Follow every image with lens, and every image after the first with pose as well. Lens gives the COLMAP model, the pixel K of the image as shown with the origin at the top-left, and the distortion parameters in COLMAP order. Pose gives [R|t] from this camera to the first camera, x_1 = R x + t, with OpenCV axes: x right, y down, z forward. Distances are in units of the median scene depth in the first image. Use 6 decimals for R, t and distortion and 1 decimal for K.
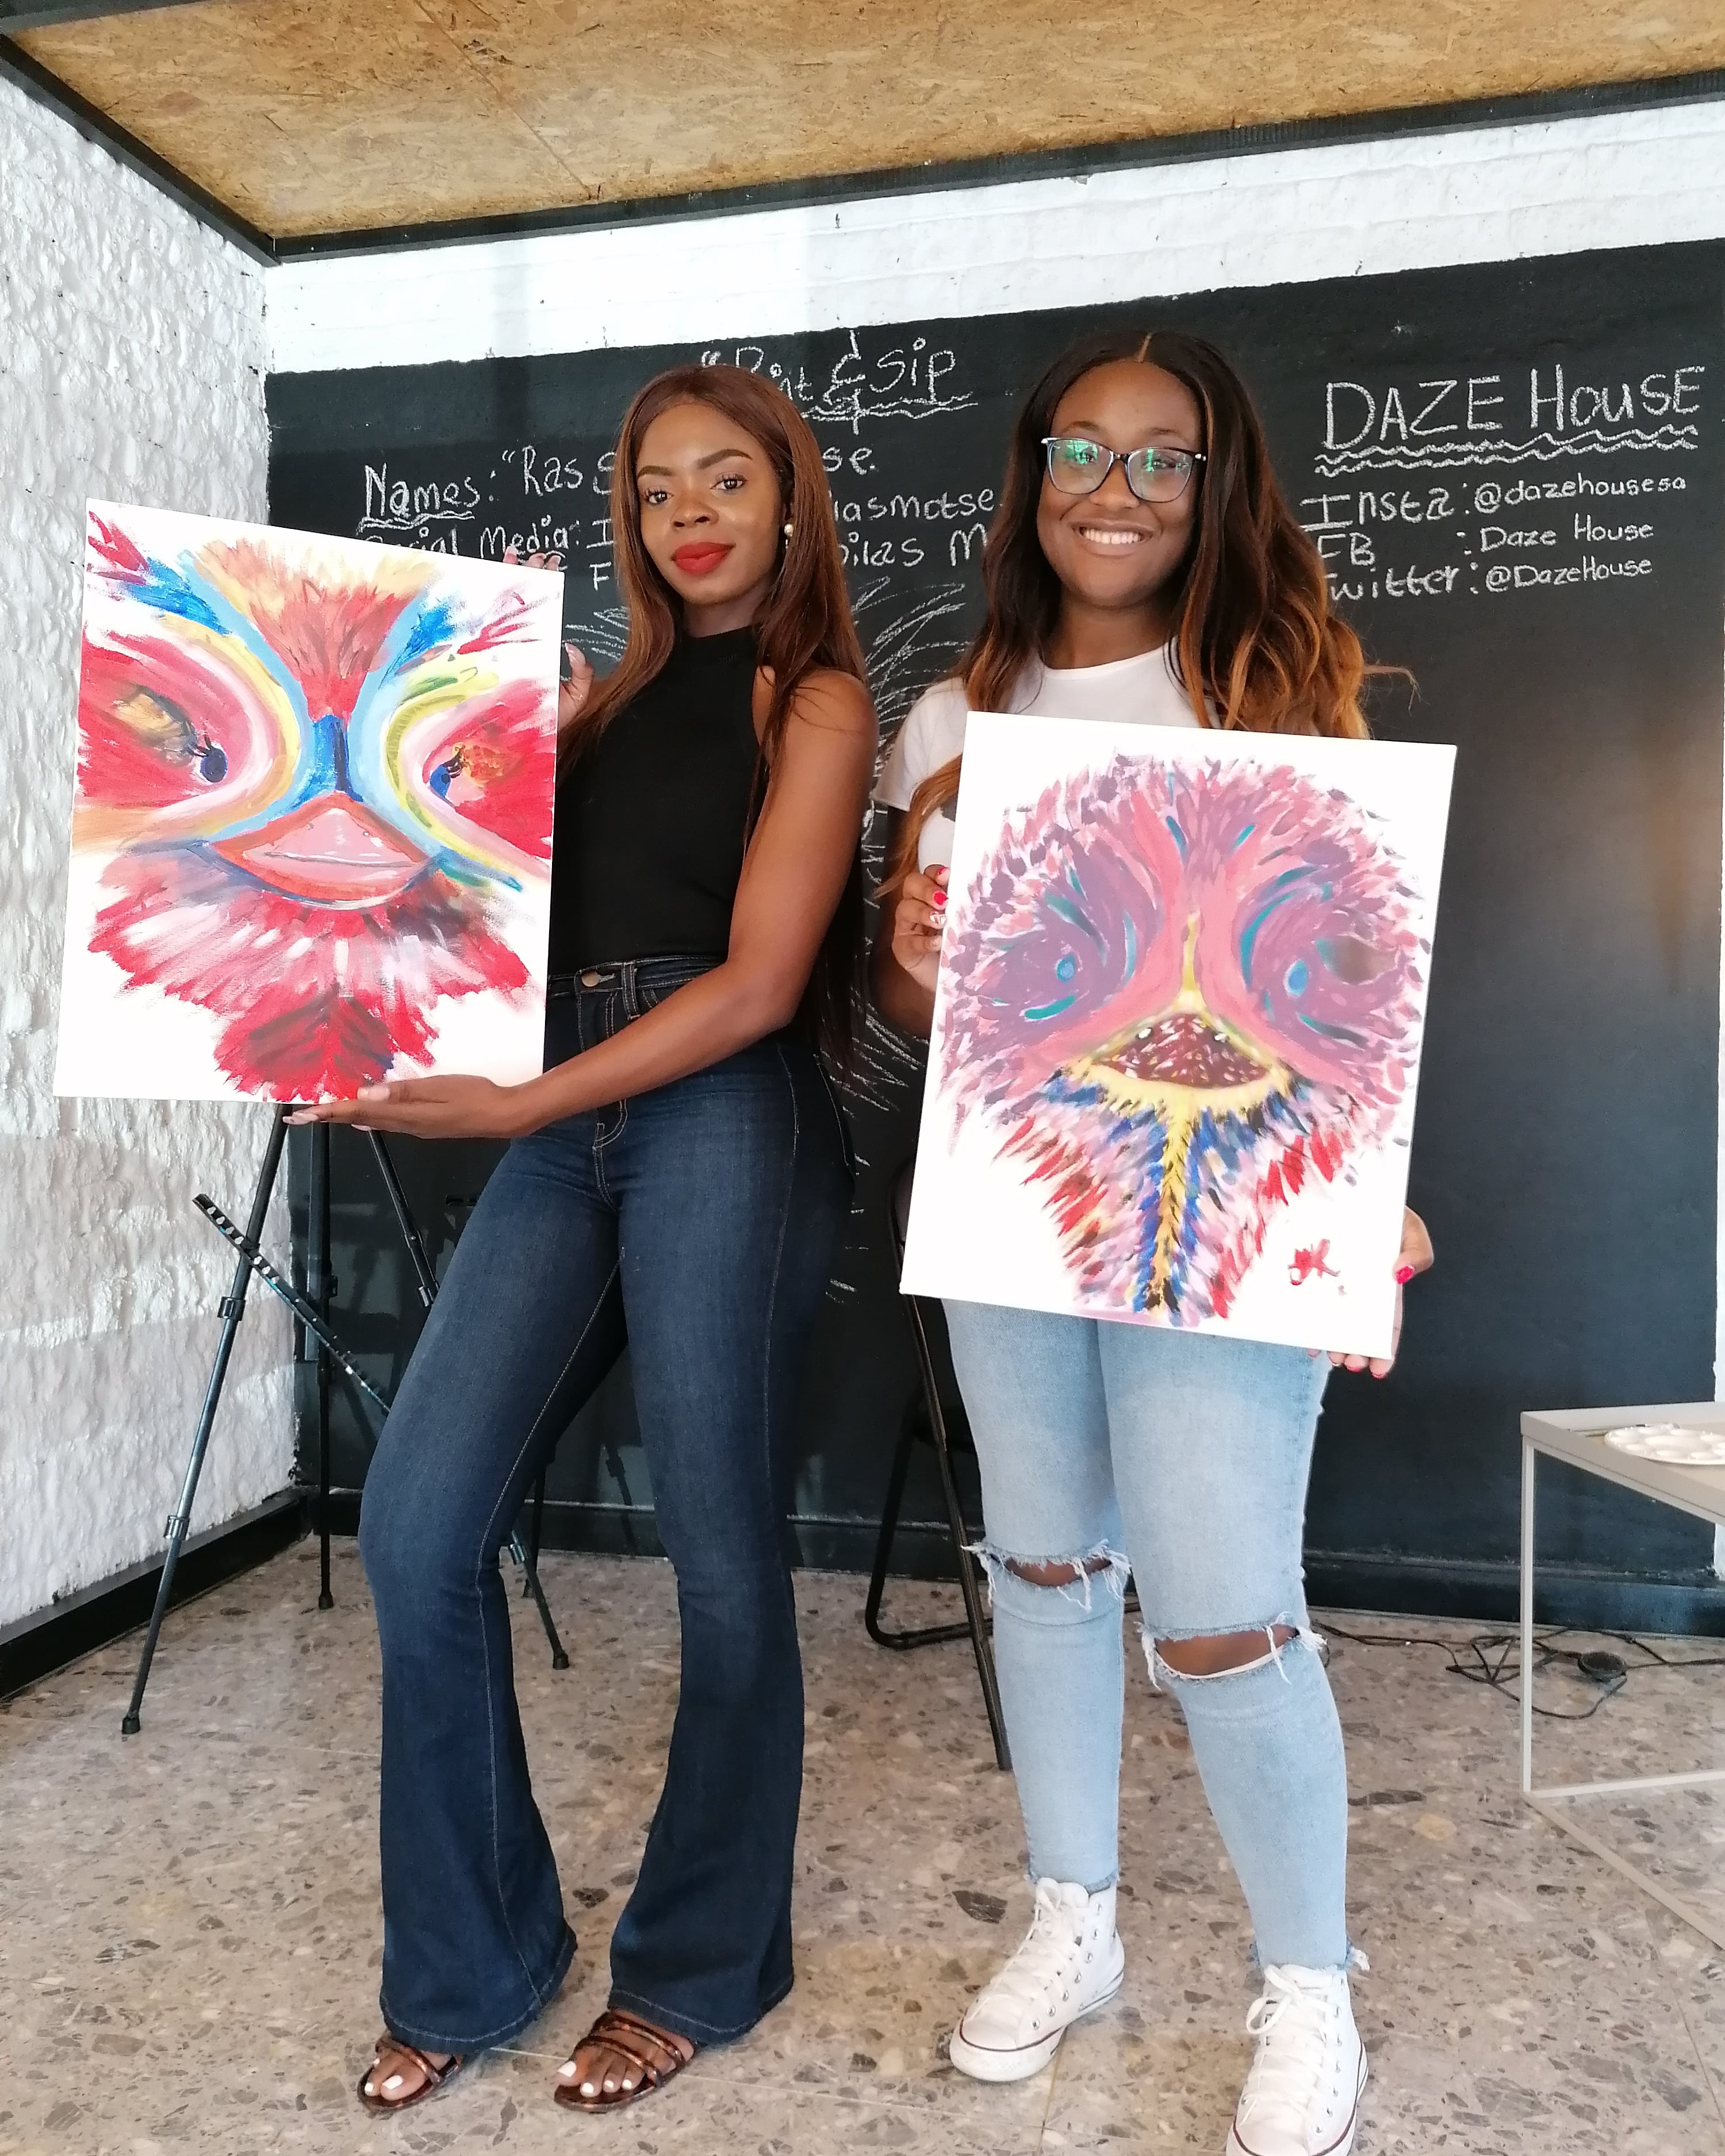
lens RADIAL K [[1737.5, 0, 857.5], [0, 1737.5, 1080.4], [0, 0, 1]] dist [0.107565, -0.156136]
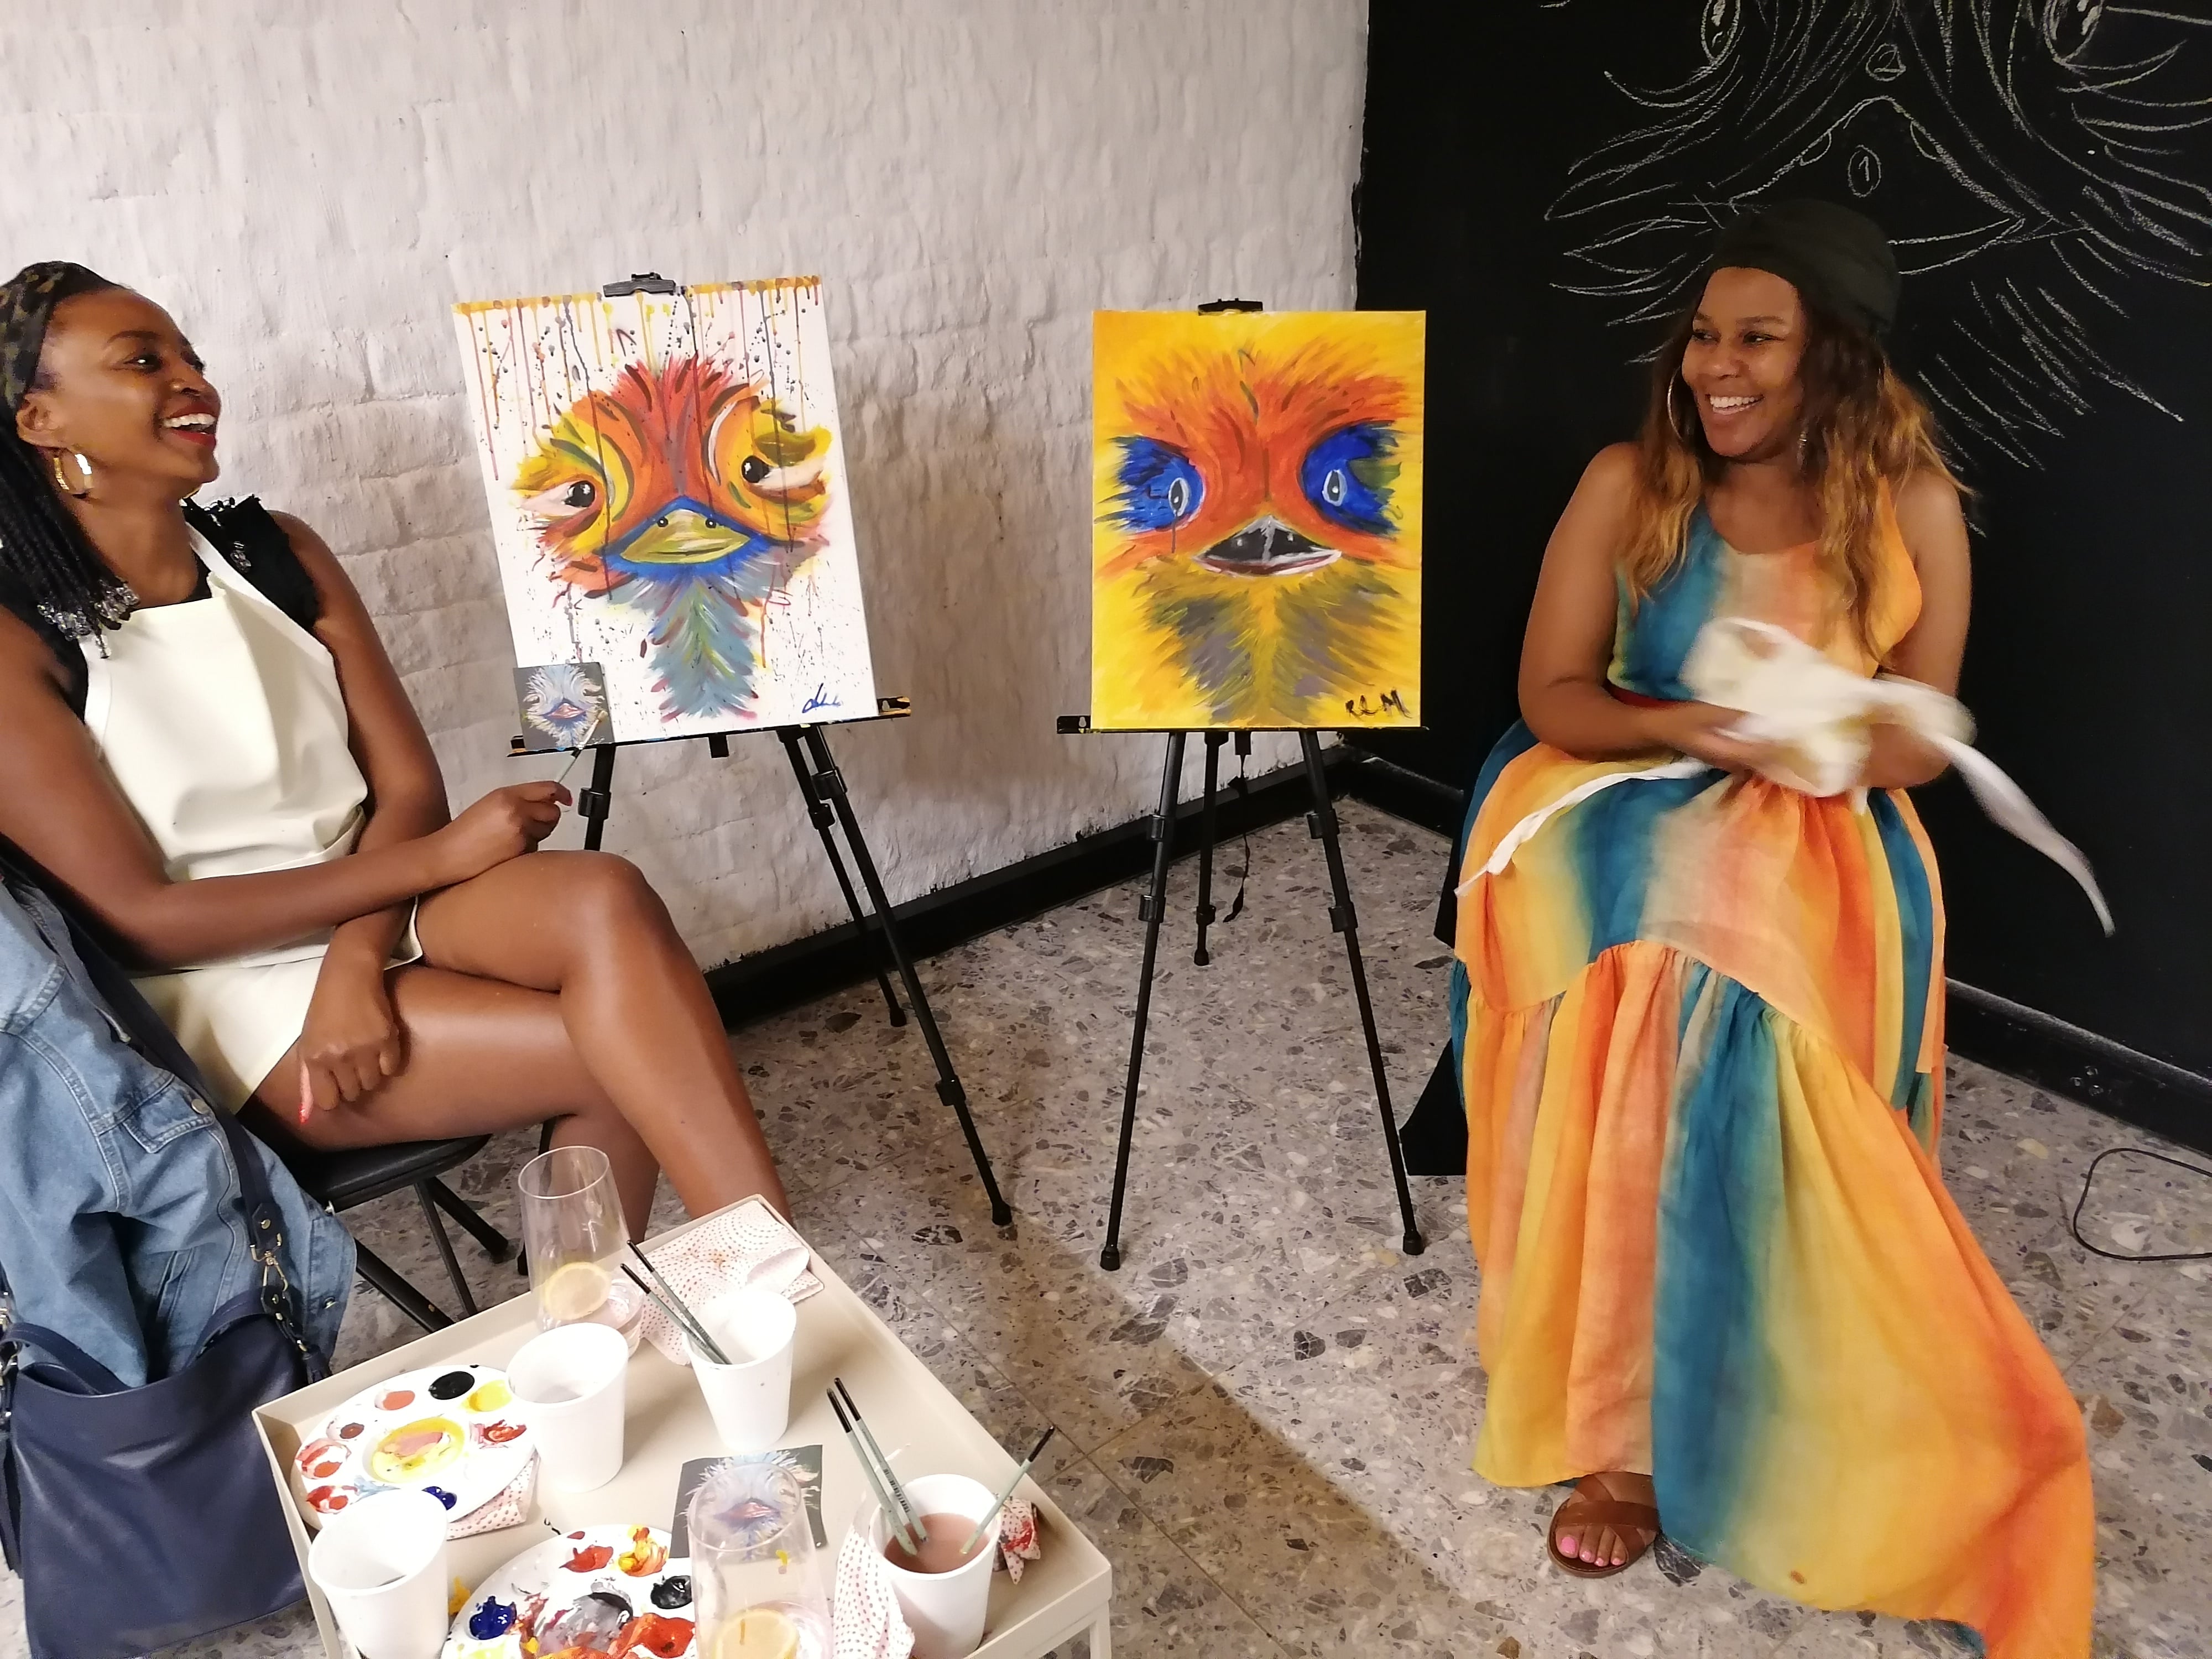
lens RADIAL K [[1661.1, 0, 1117.1], [0, 1661.1, 828.3], [0, 0, 1]] dist [0.092205, -0.113229]
pose [[0.791373, 0.243532, -0.560733, 0.190637], [-0.003671, 0.919105, 0.393997, -0.154963], [0.611323, -0.309740, 0.728248, 0.274124]]
